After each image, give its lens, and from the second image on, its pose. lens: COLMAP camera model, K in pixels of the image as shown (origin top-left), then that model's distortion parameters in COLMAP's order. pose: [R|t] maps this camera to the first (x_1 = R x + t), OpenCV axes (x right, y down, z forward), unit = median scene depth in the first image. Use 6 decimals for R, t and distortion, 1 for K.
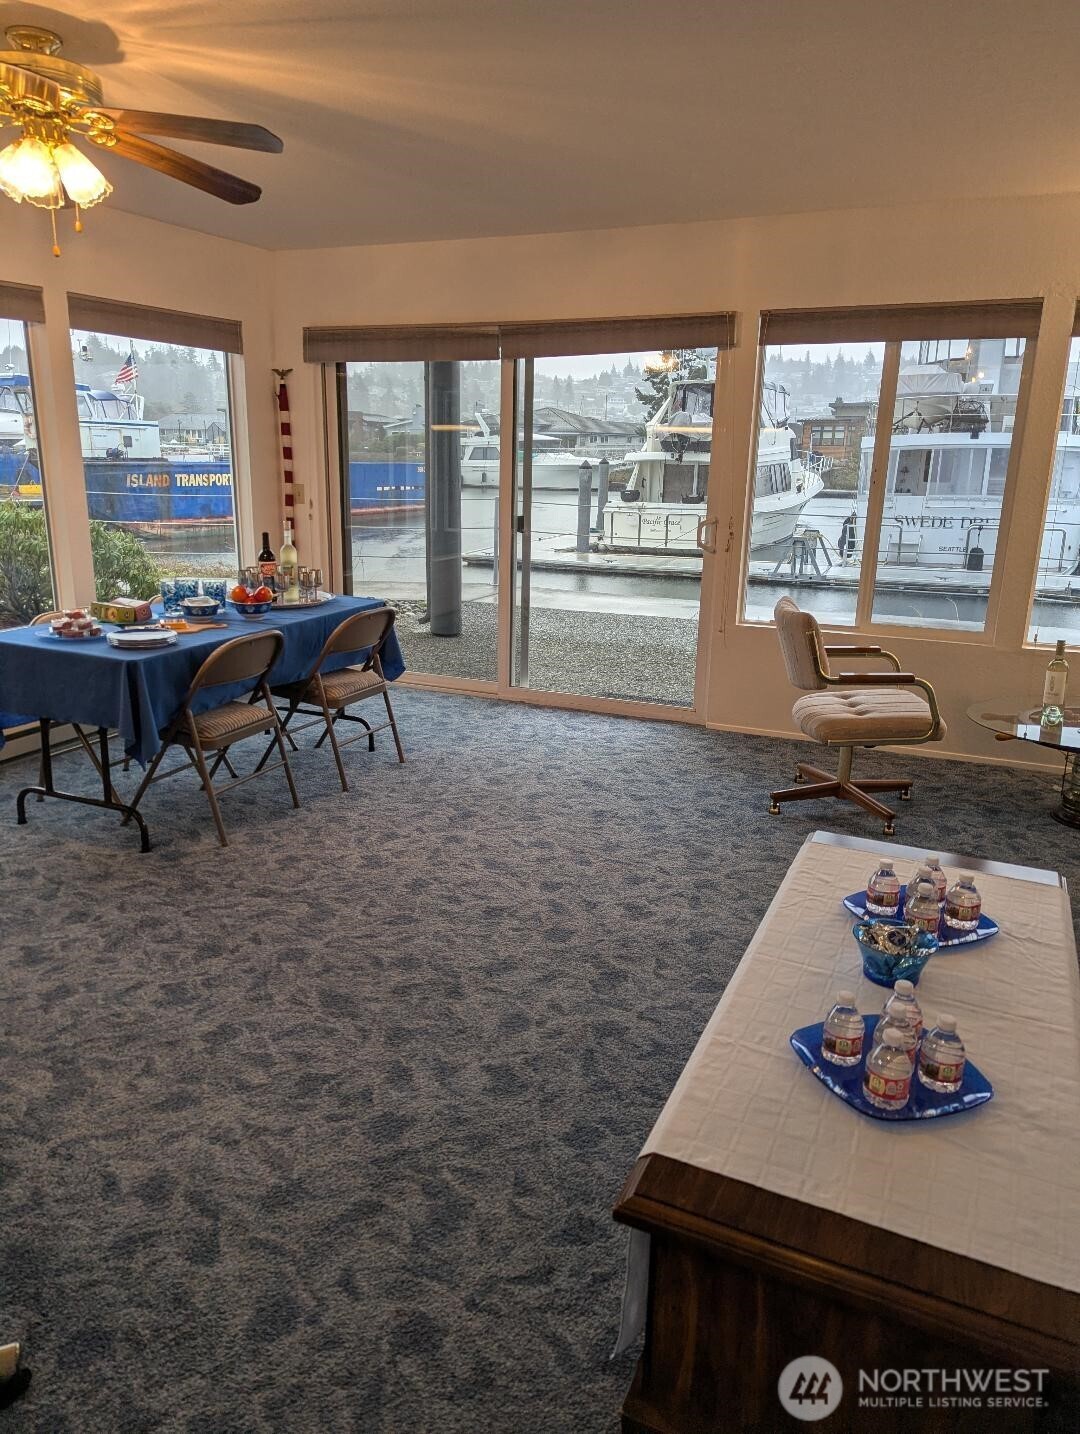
lens RADIAL K [[1001.3, 0, 533.6], [0, 1001.3, 722.9], [0, 0, 1]] dist [0.055120, -0.048430]
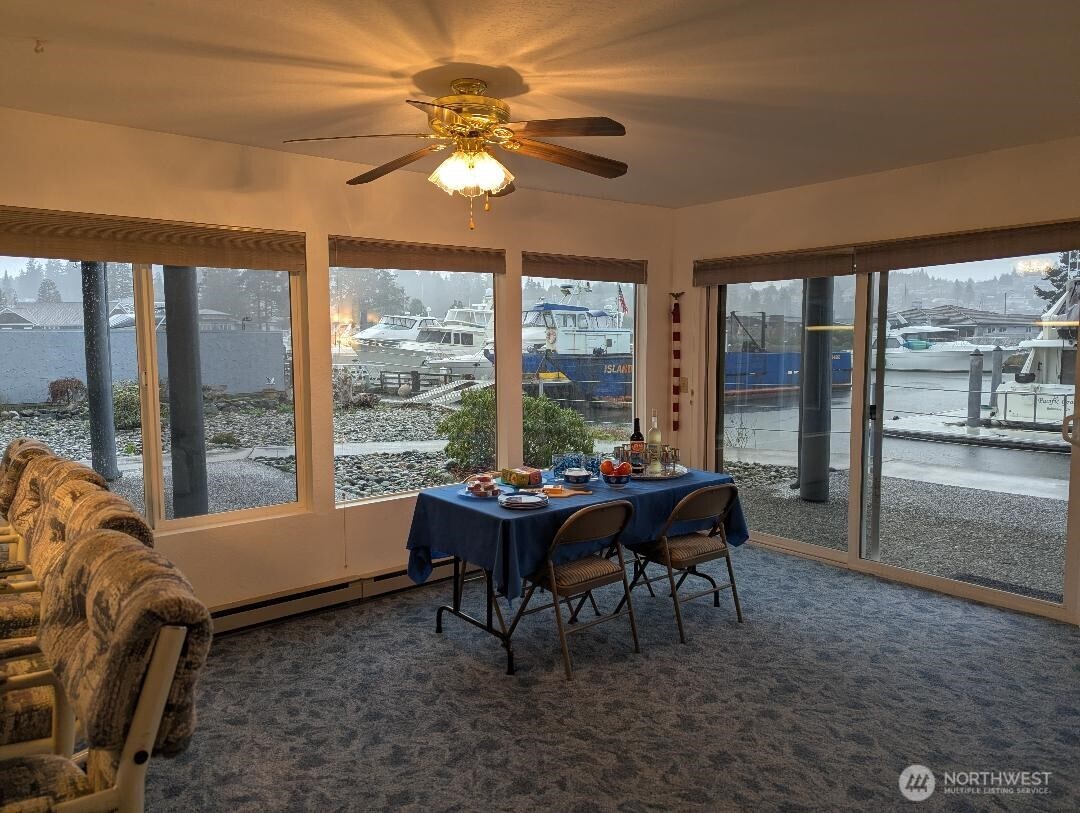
lens RADIAL K [[754.2, 0, 538.4], [0, 754.2, 403.4], [0, 0, 1]] dist [0.055120, -0.048430]
pose [[0.886236, 0.014700, -0.463001, 0.060939], [-0.100120, 0.981951, -0.160465, -0.043434], [0.452285, 0.188566, 0.871712, 0.118183]]
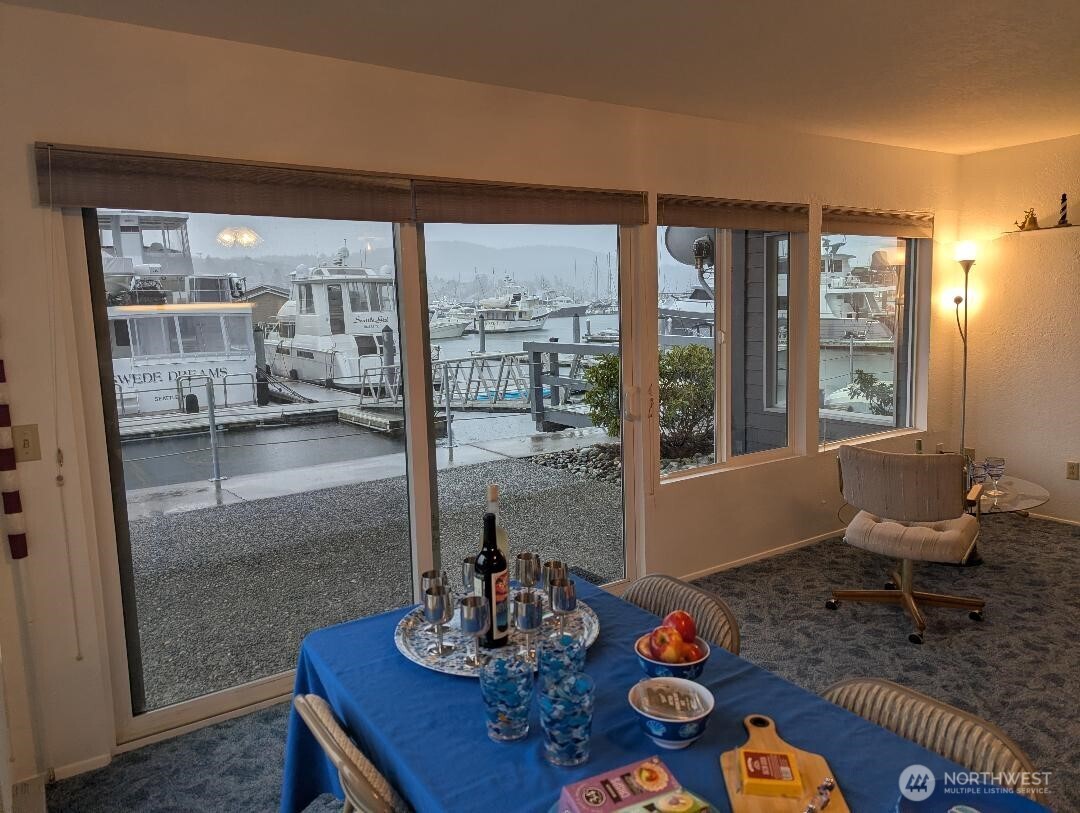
lens RADIAL K [[754.2, 0, 539.8], [0, 754.2, 401.6], [0, 0, 1]] dist [0.055120, -0.048430]
pose [[0.523906, -0.137327, 0.840633, -0.559328], [0.261118, 0.965294, -0.005044, -0.233232], [-0.810765, 0.222147, 0.541582, 0.742540]]
